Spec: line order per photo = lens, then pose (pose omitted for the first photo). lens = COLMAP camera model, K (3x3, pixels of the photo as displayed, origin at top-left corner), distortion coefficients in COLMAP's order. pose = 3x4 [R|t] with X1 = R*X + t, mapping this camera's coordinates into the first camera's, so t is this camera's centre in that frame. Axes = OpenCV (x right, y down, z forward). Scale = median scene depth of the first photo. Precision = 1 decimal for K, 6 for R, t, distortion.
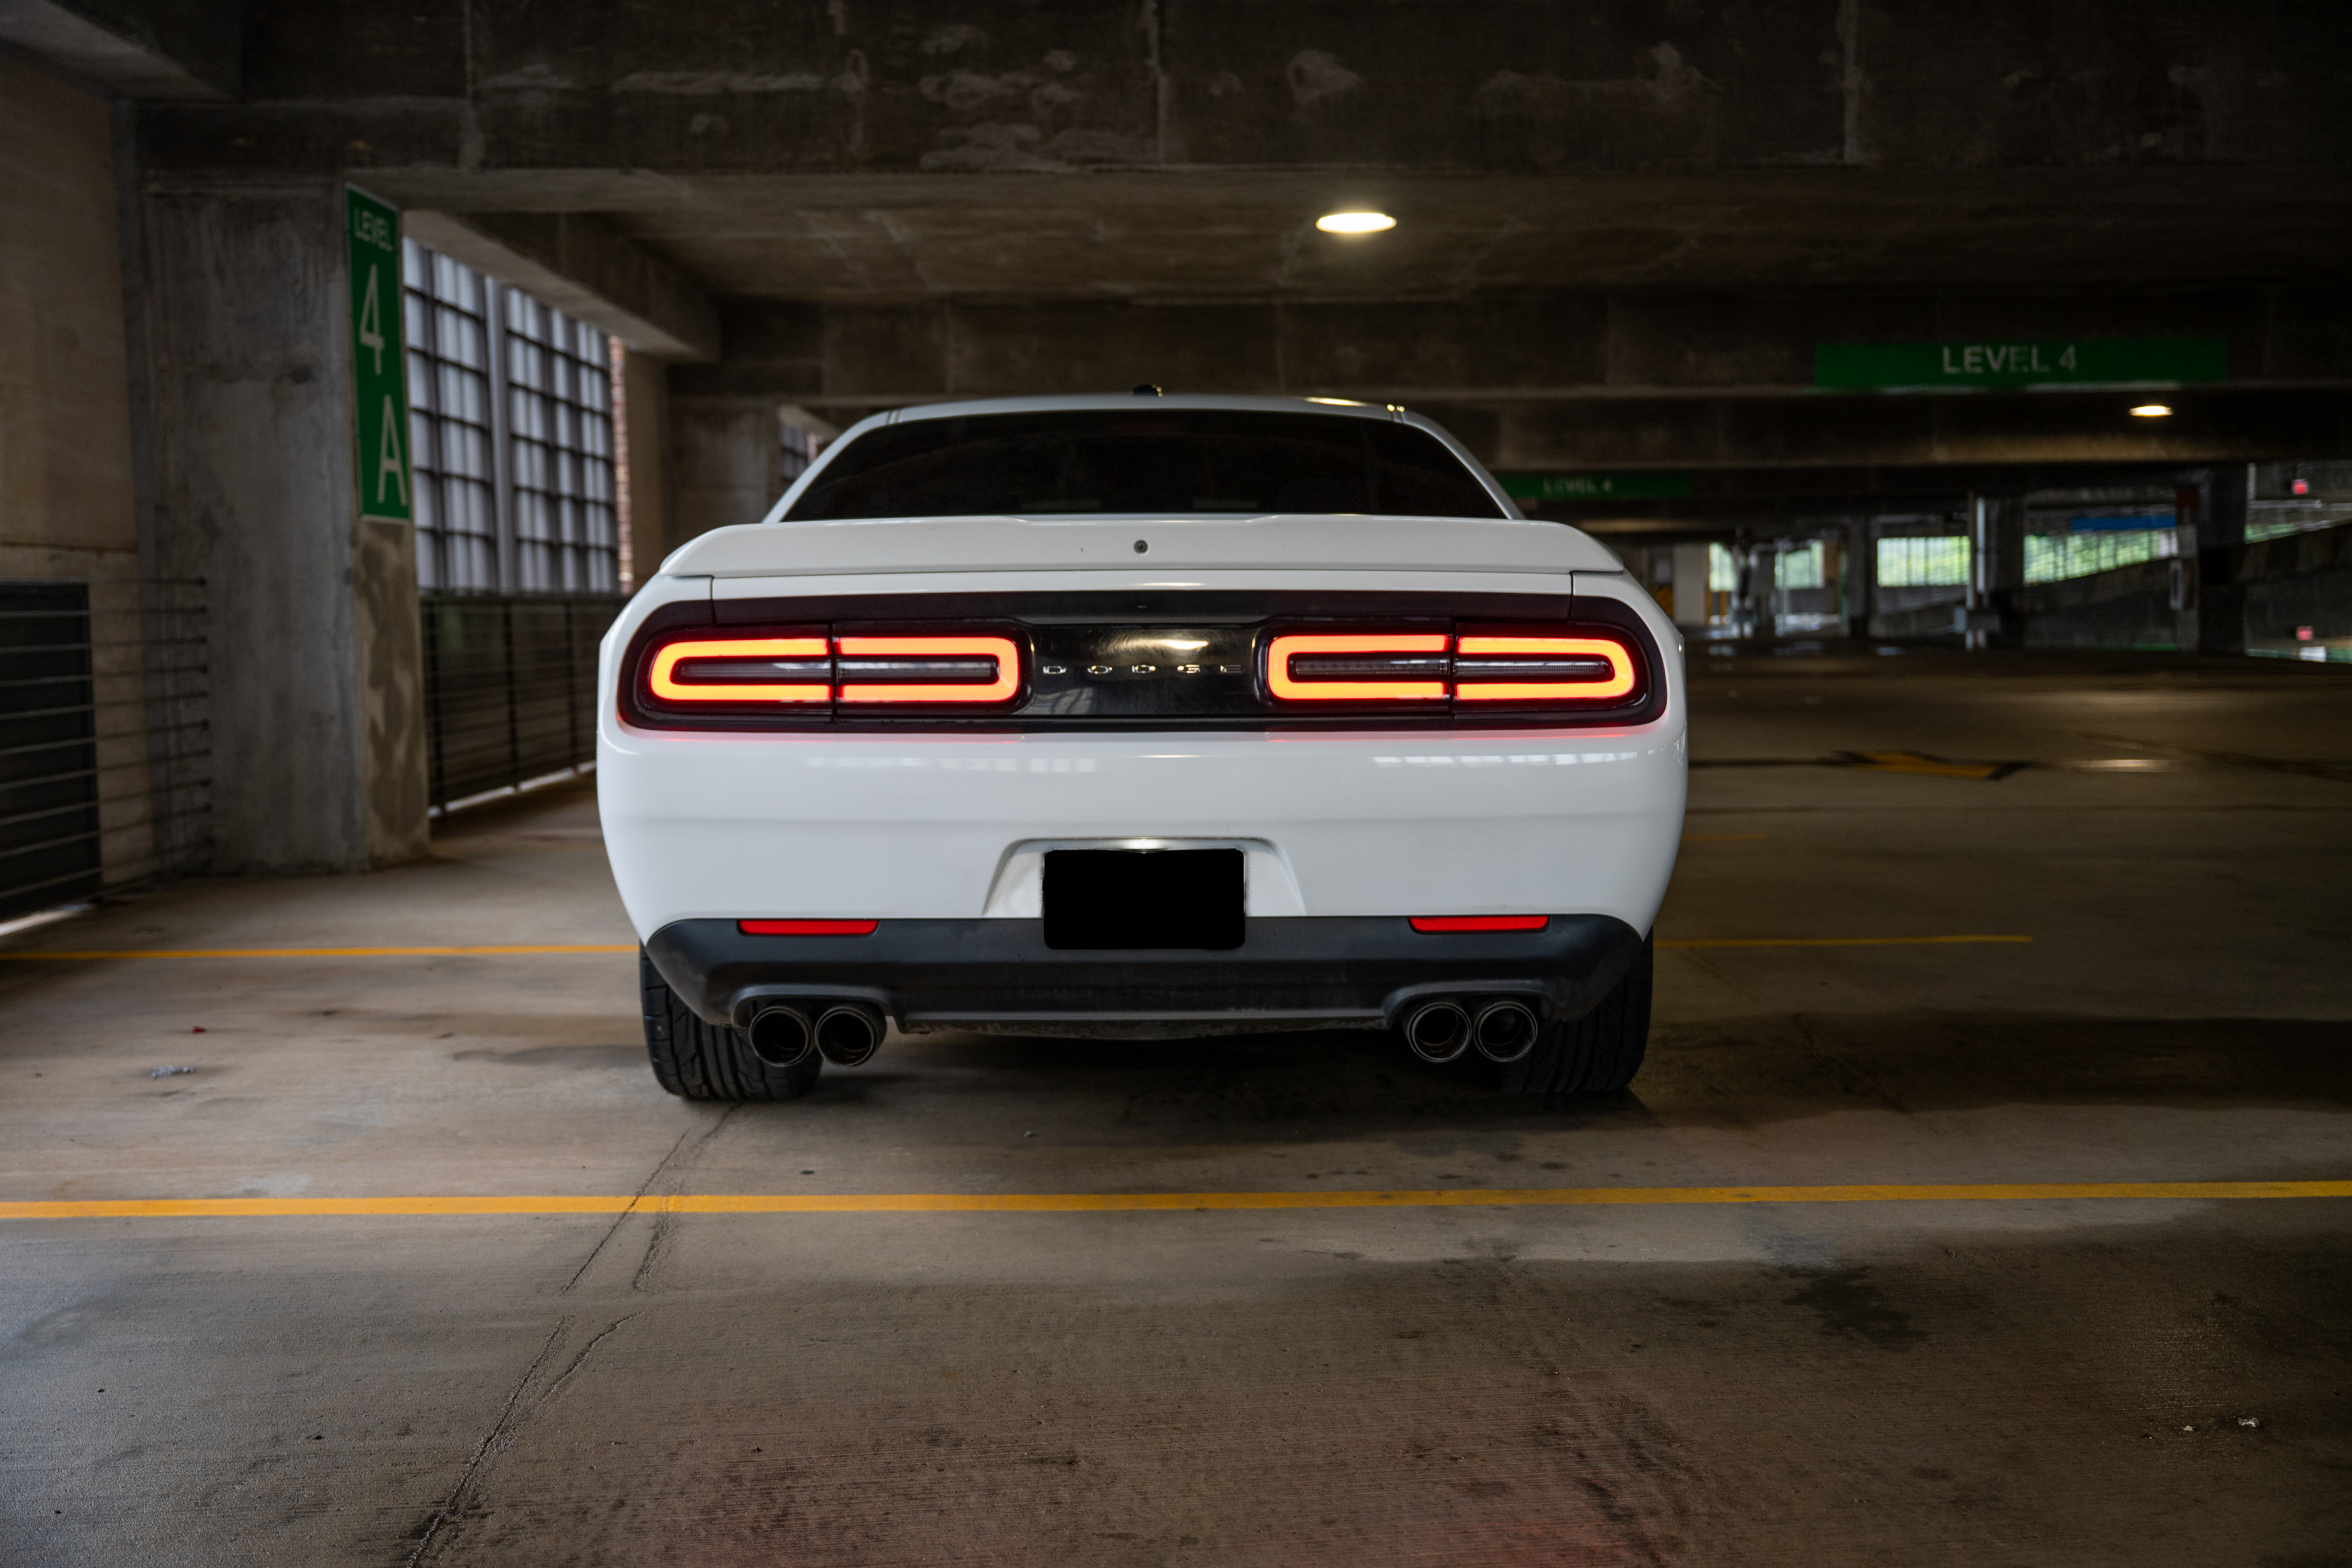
lens RADIAL K [[2257.4, 0, 1178.8], [0, 2257.4, 785.6], [0, 0, 1]] dist [0.002408, 0.000000]
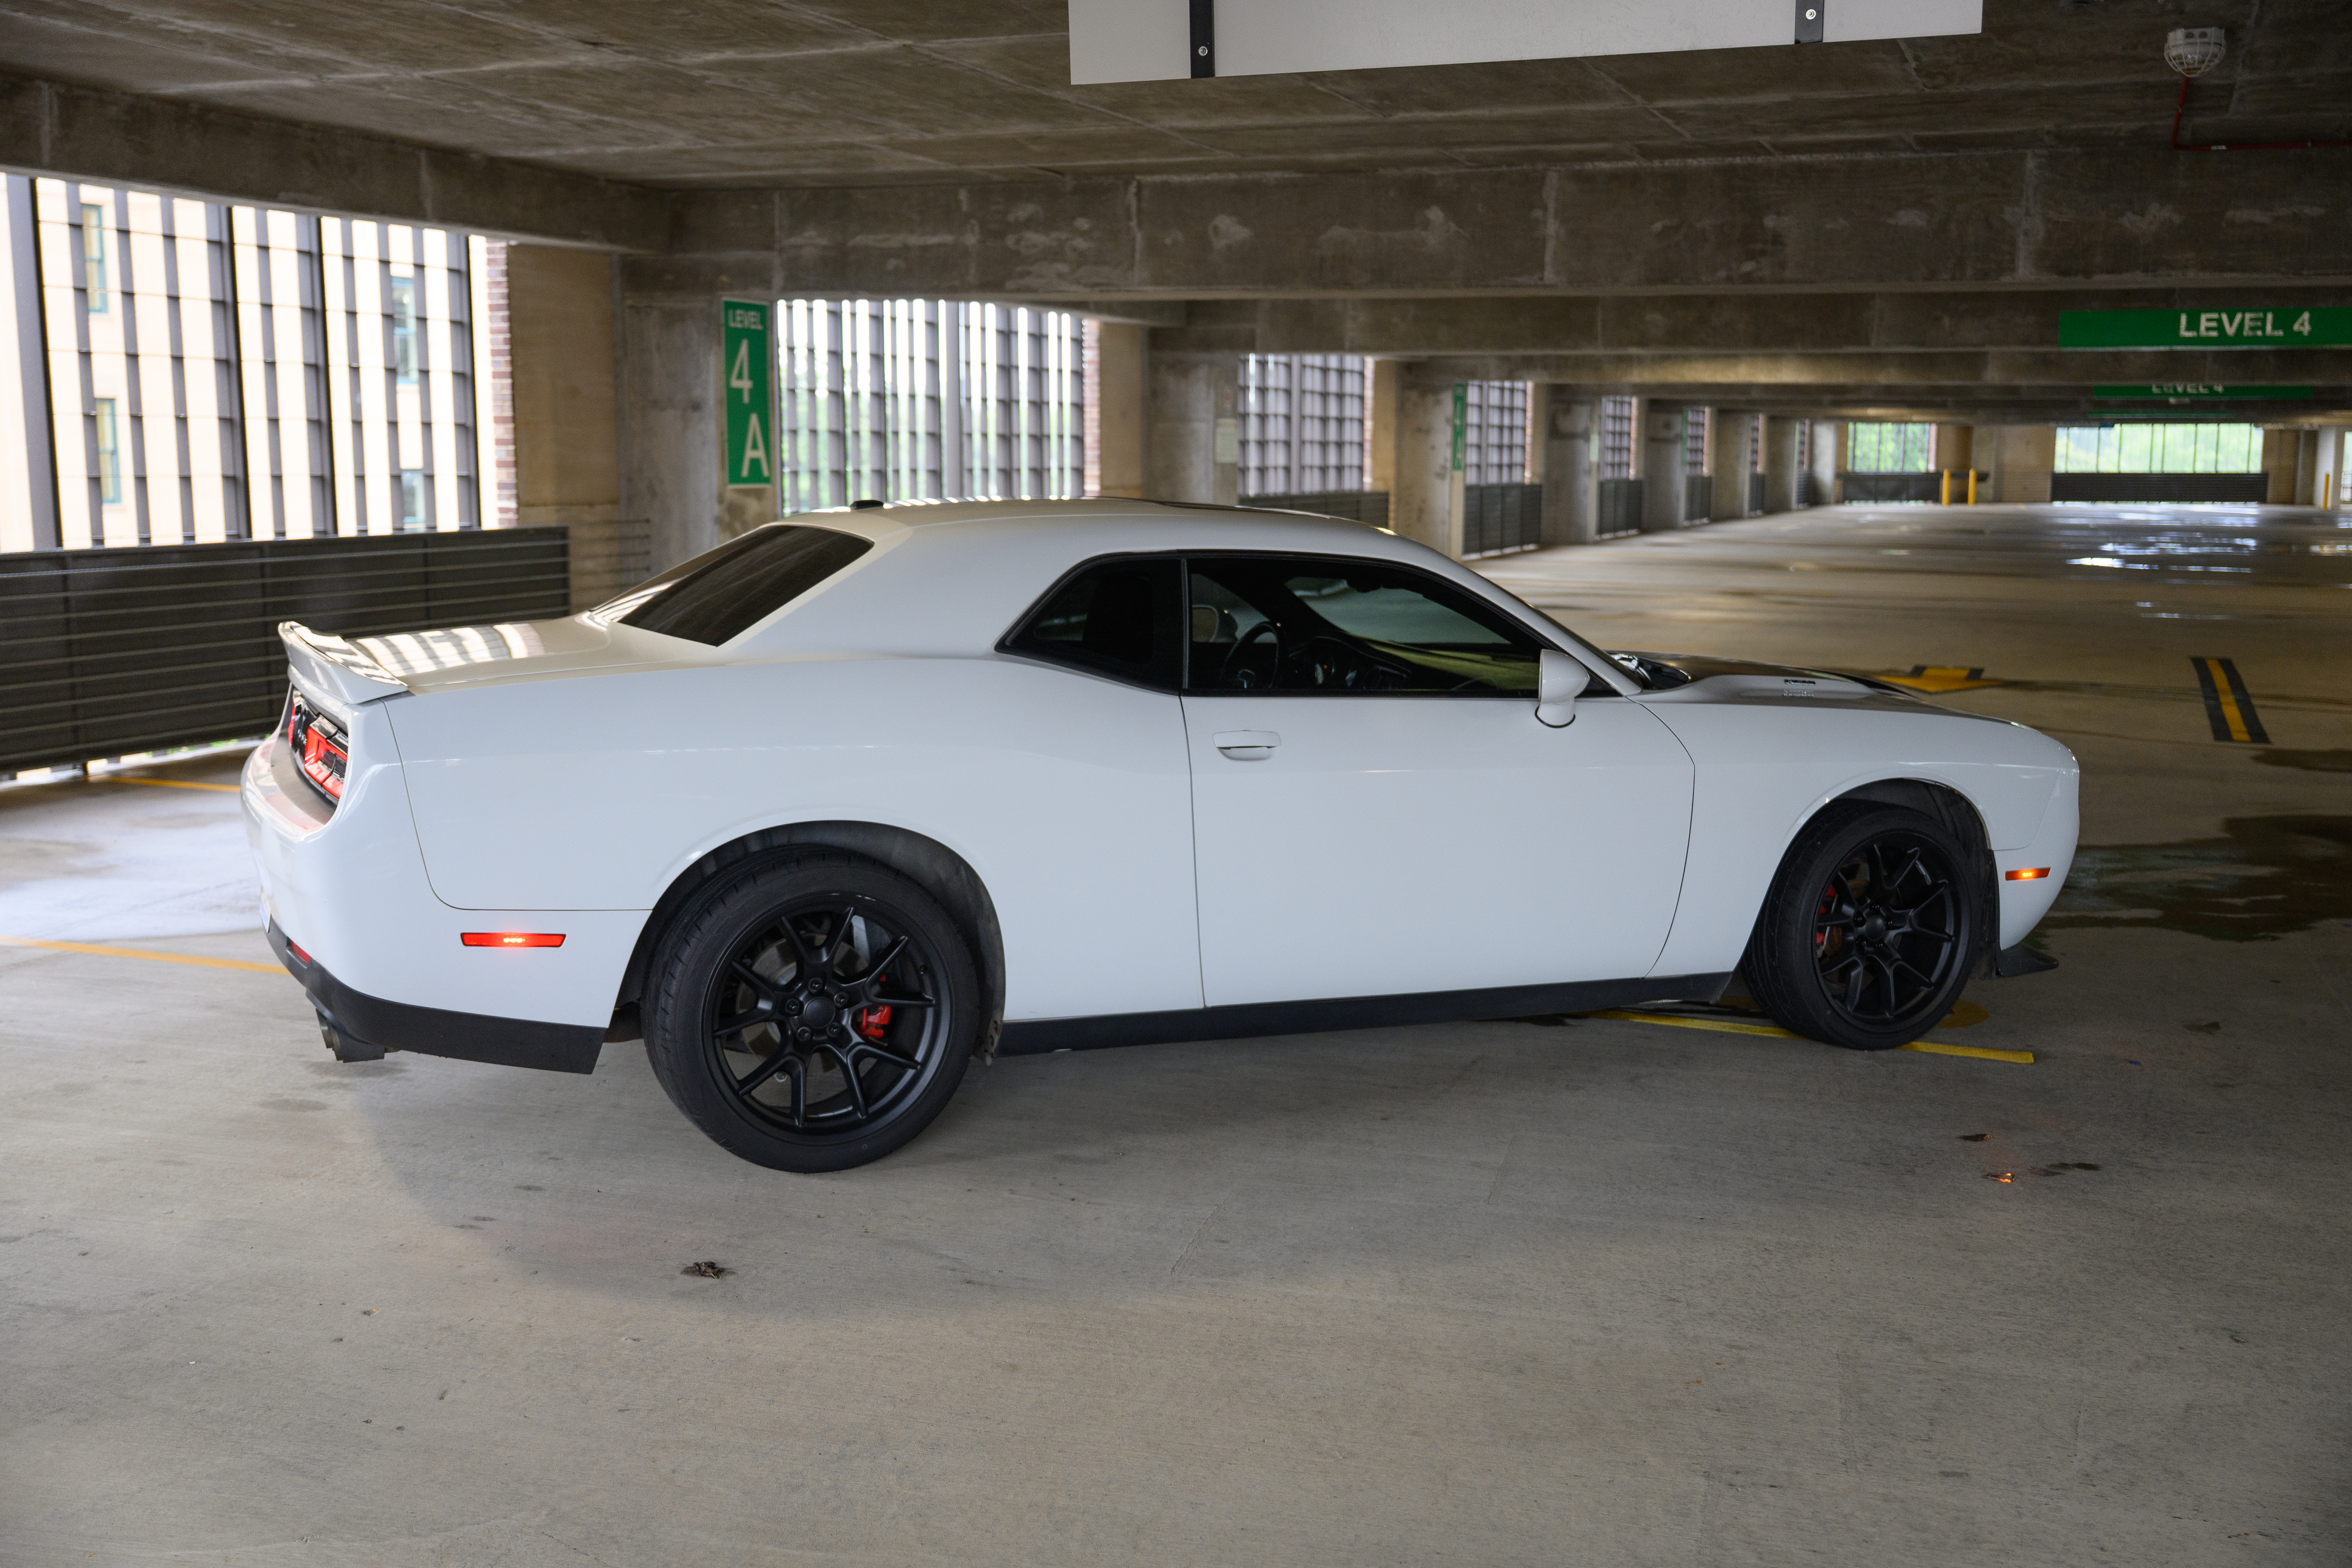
lens RADIAL K [[2257.4, 0, 1174.1], [0, 2257.4, 782.9], [0, 0, 1]] dist [0.002408, 0.000000]
pose [[0.922114, 0.077369, -0.379105, 0.669925], [-0.051816, 0.995671, 0.077164, -0.043584], [0.383434, -0.051511, 0.922131, -0.525196]]
